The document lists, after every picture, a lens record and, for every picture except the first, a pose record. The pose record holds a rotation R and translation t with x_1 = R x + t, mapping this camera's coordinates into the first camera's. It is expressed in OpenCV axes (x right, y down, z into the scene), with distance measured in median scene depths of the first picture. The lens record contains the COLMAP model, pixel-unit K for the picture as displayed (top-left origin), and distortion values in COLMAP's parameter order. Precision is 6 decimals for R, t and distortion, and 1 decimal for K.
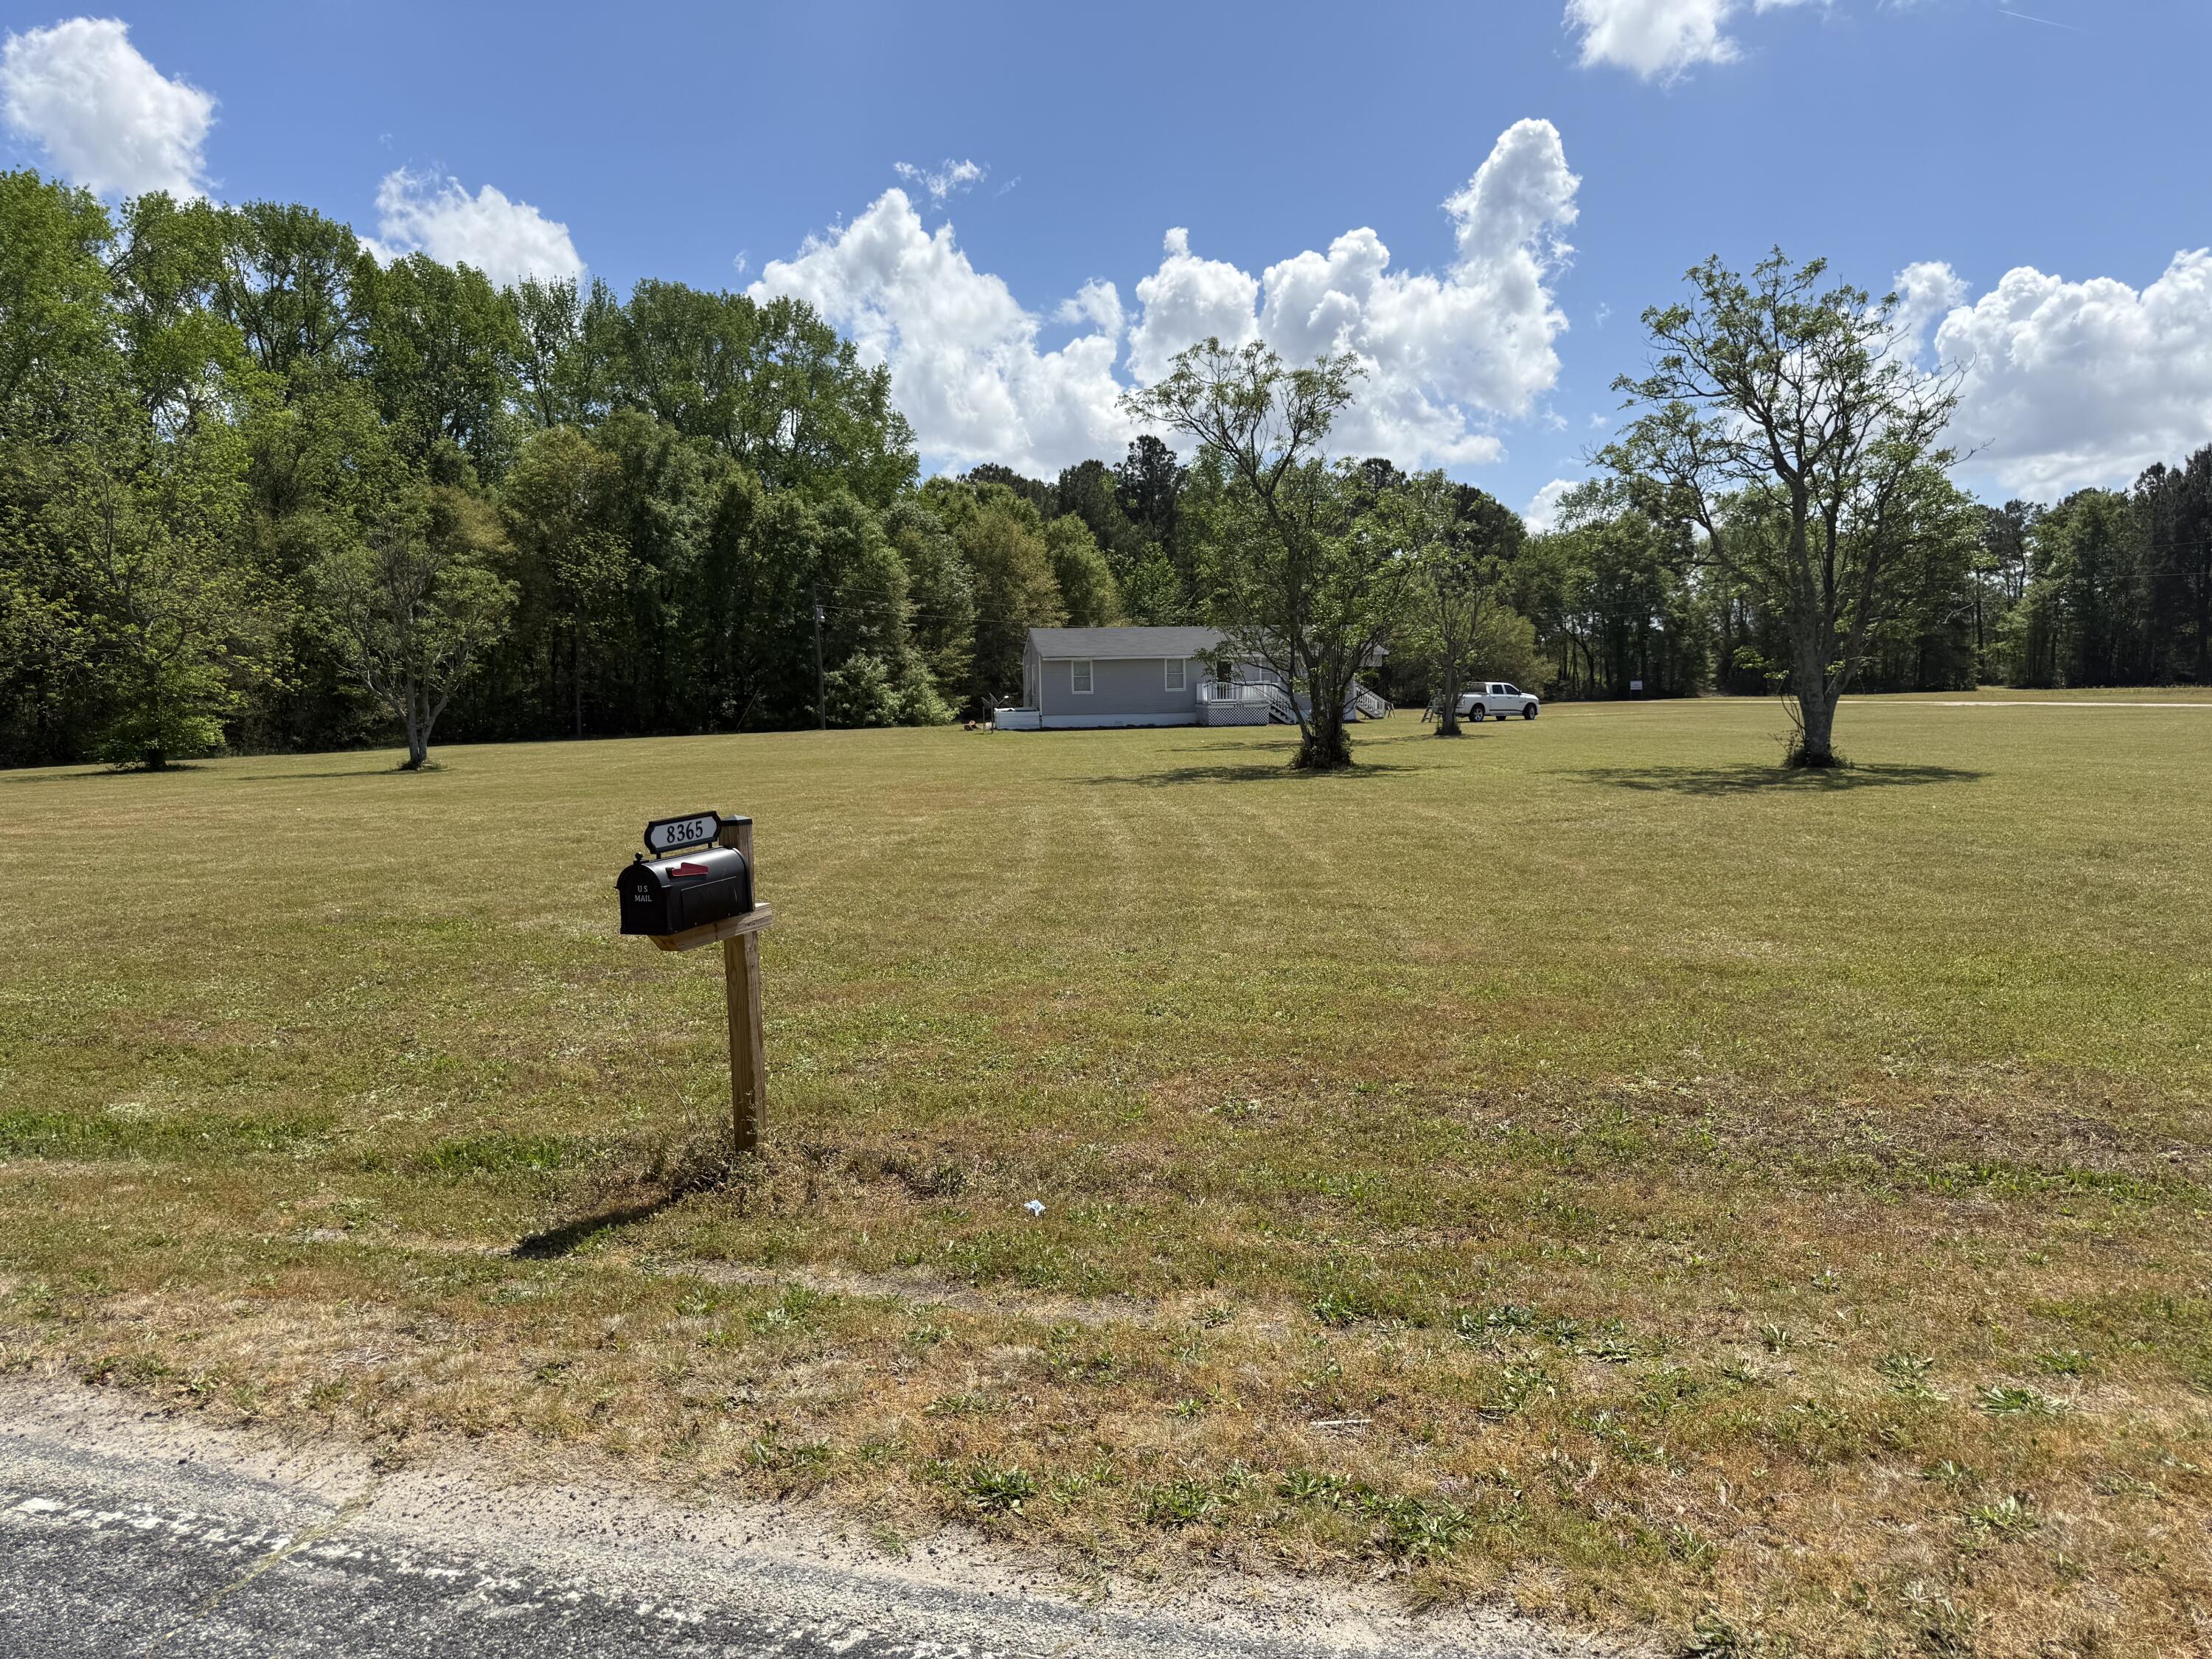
lens RADIAL K [[1570.6, 0, 1105.4], [0, 1570.6, 830.3], [0, 0, 1]] dist [-0.002069, -0.000018]
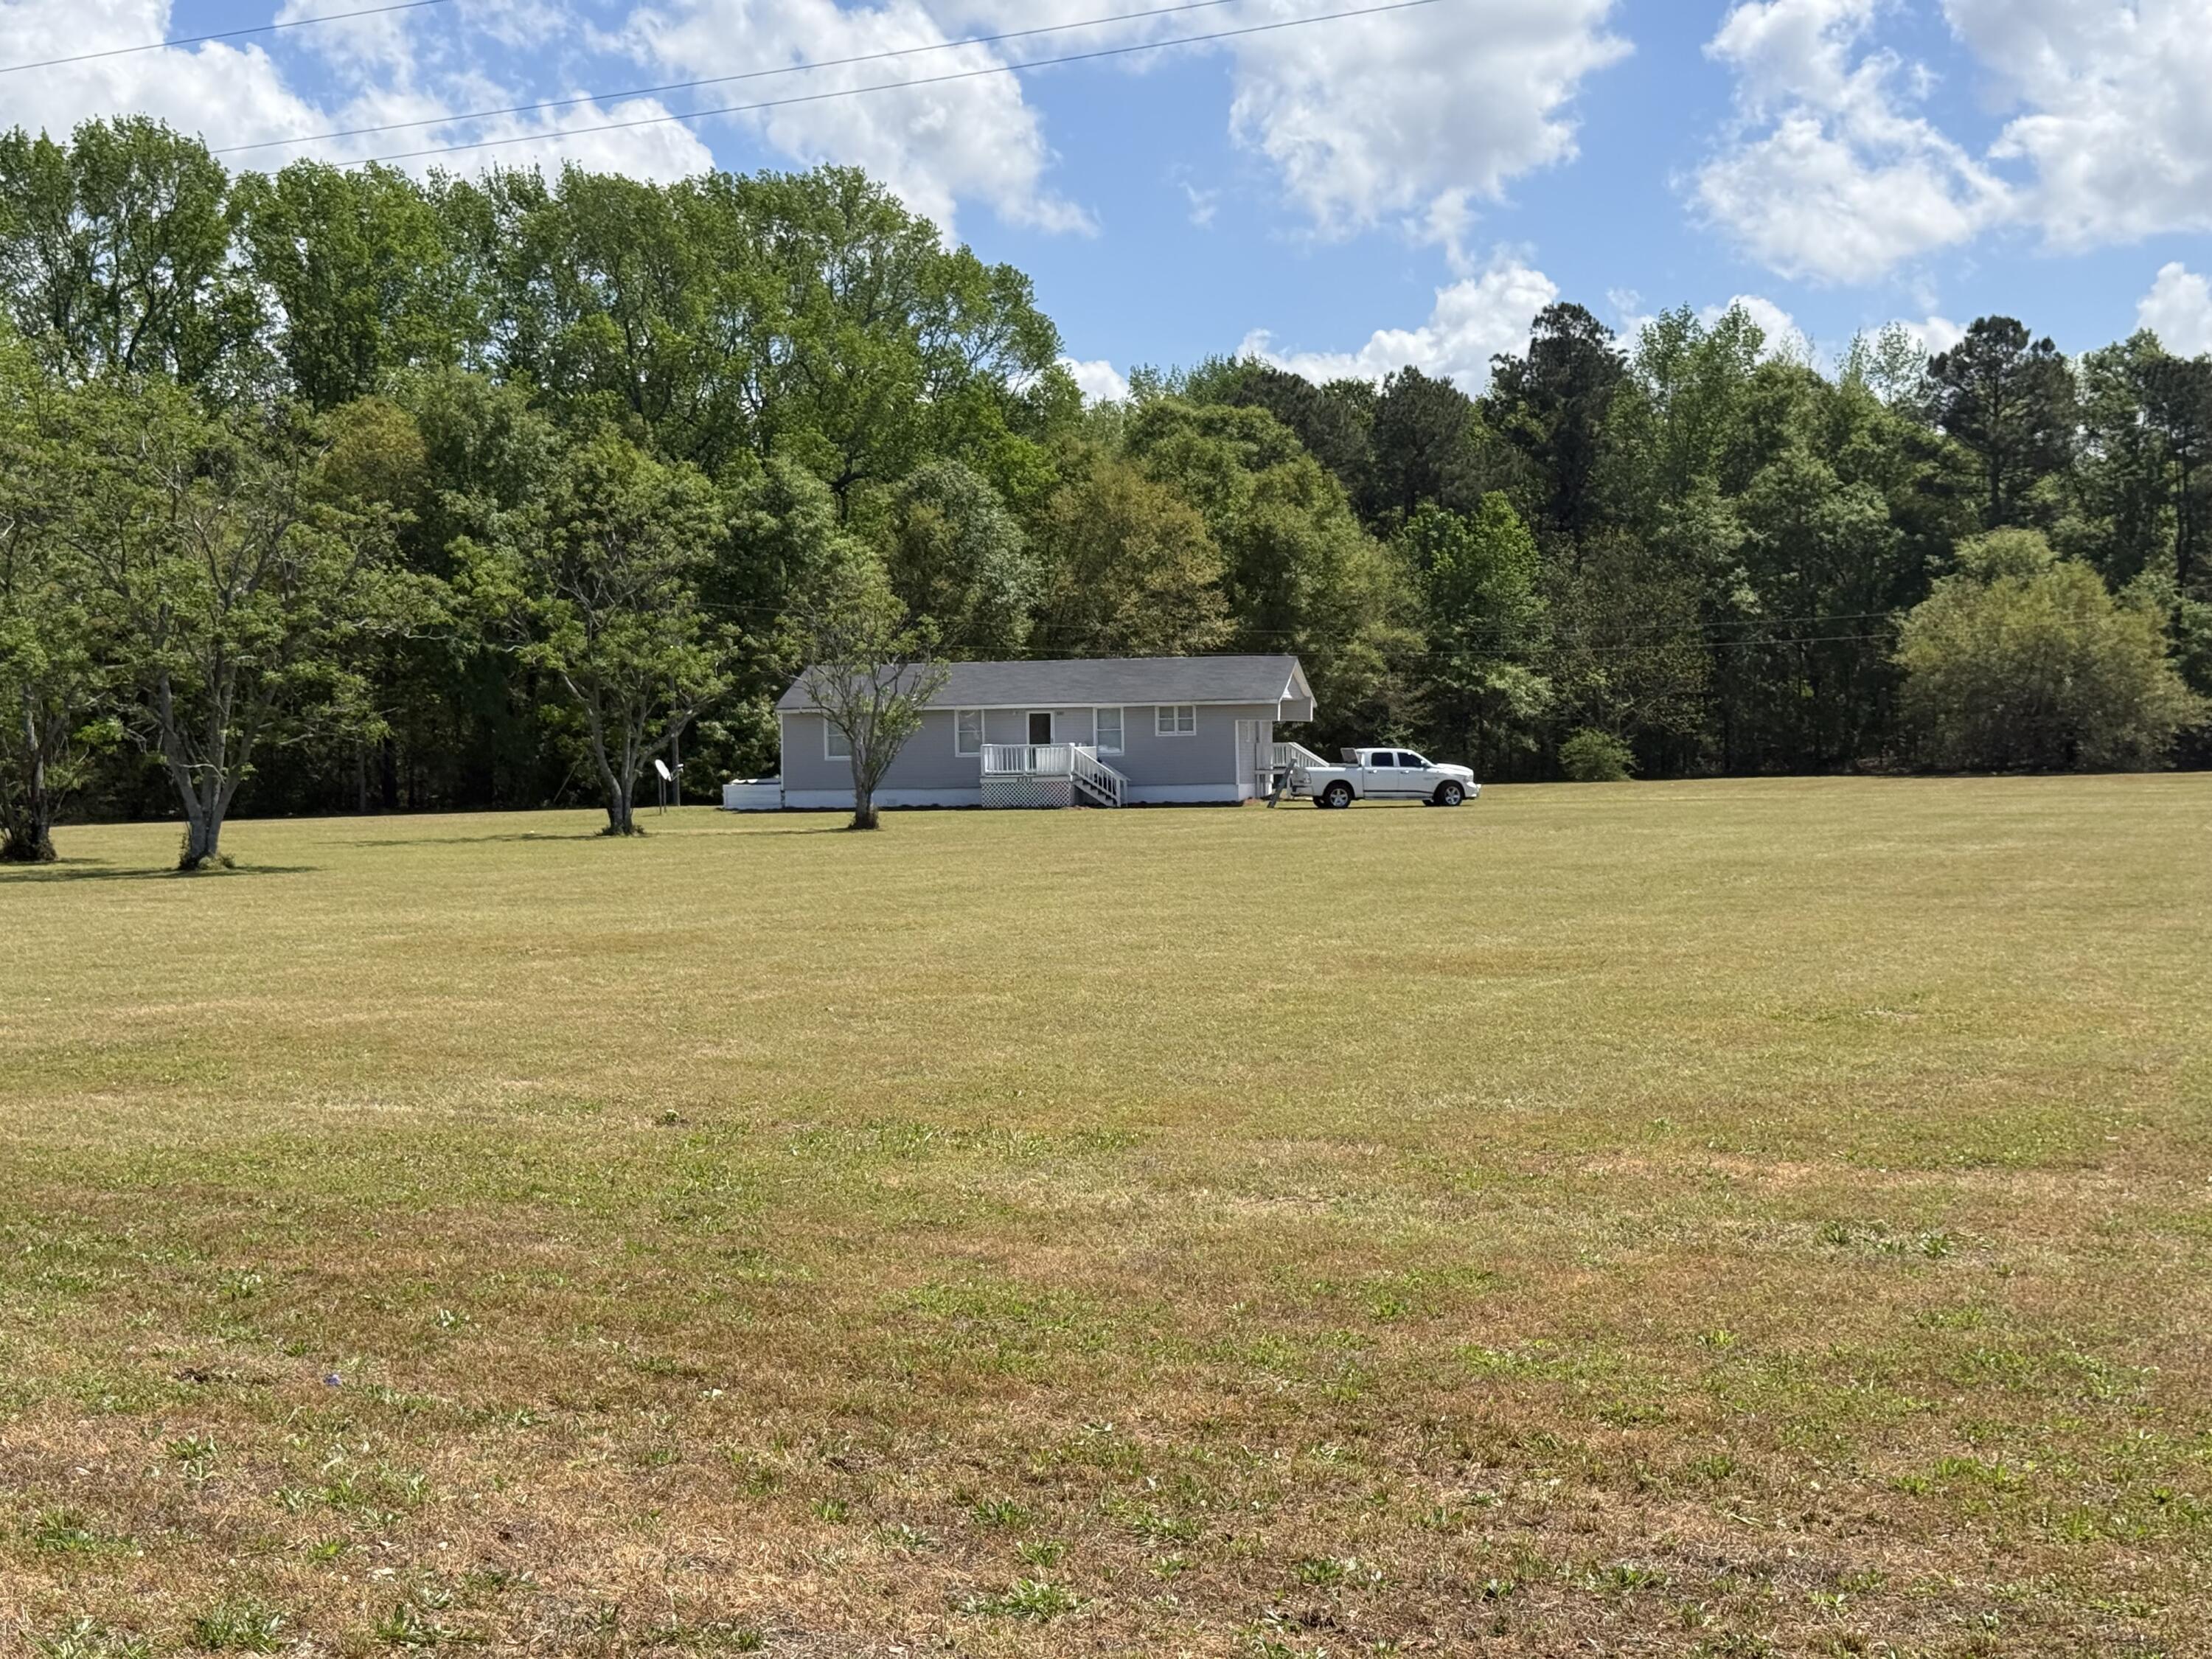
lens RADIAL K [[3092.9, 0, 1108.7], [0, 3092.9, 817.6], [0, 0, 1]] dist [0.001223, 0.000000]
pose [[0.875271, 0.018209, -0.483289, 0.759935], [-0.039218, 0.998672, -0.033400, -0.018613], [0.482040, 0.048188, 0.874823, -0.168514]]
